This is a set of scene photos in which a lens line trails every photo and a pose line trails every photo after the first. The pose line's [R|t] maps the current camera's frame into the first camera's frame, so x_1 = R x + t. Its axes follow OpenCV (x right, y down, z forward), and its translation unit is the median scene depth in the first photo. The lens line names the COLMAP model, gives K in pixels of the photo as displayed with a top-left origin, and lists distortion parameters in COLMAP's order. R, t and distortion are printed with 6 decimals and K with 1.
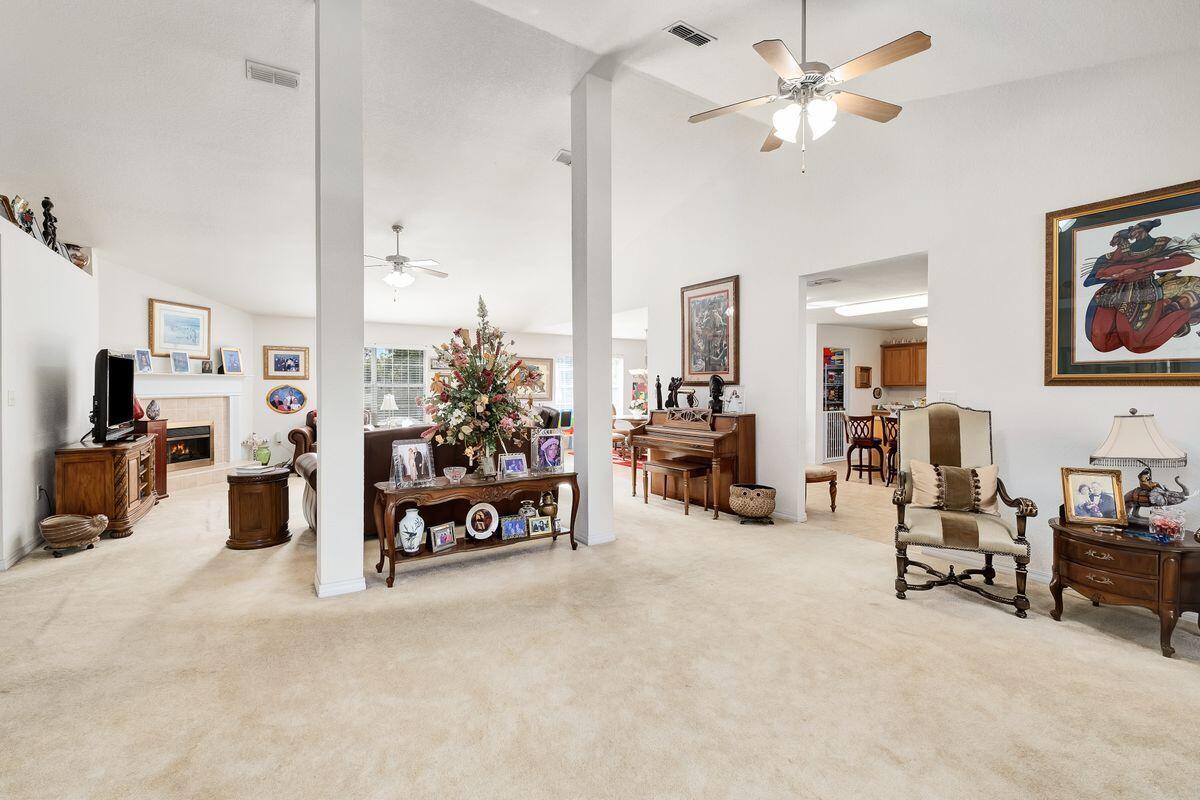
lens RADIAL K [[531.1, 0, 593.1], [0, 531.1, 400.7], [0, 0, 1]] dist [0.000775, 0.000219]
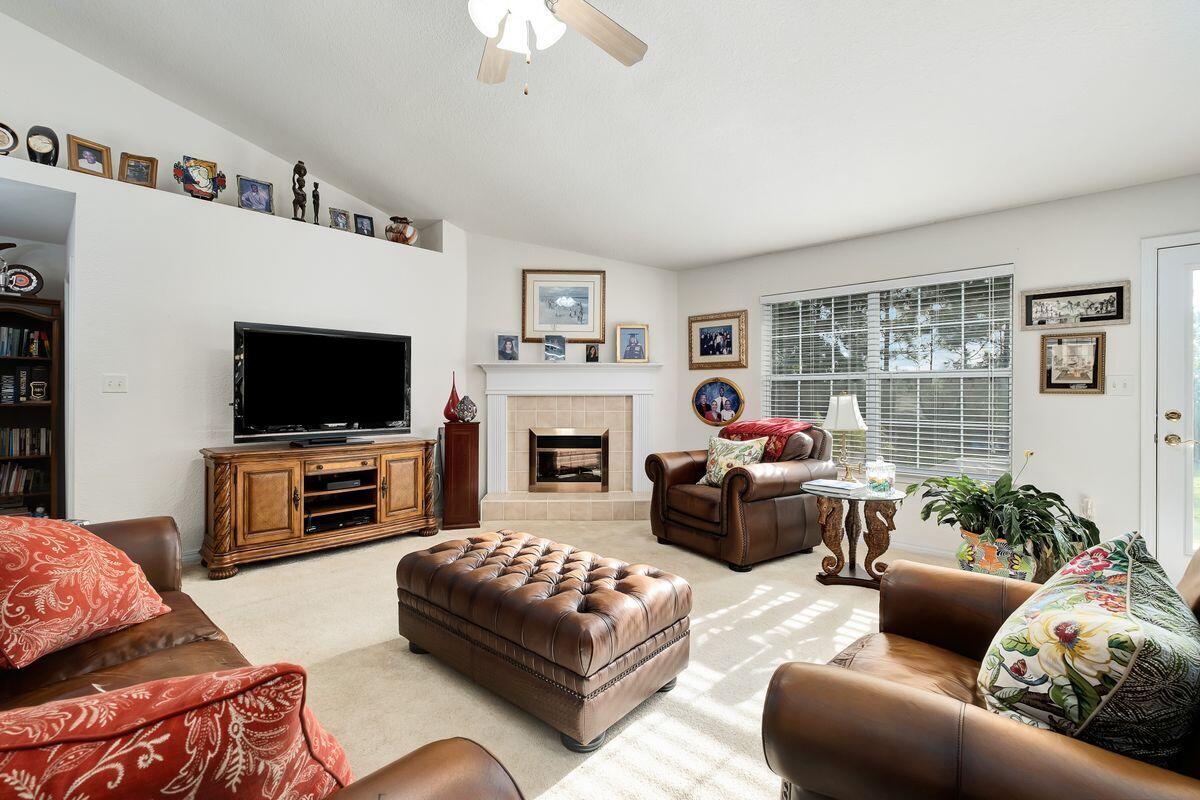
lens RADIAL K [[531.1, 0, 593.1], [0, 531.1, 400.7], [0, 0, 1]] dist [0.000775, 0.000219]
pose [[0.217623, 0.007569, -0.976004, -0.025609], [-0.031251, 0.999511, 0.000783, -0.000147], [0.975532, 0.030331, 0.217753, 0.751603]]
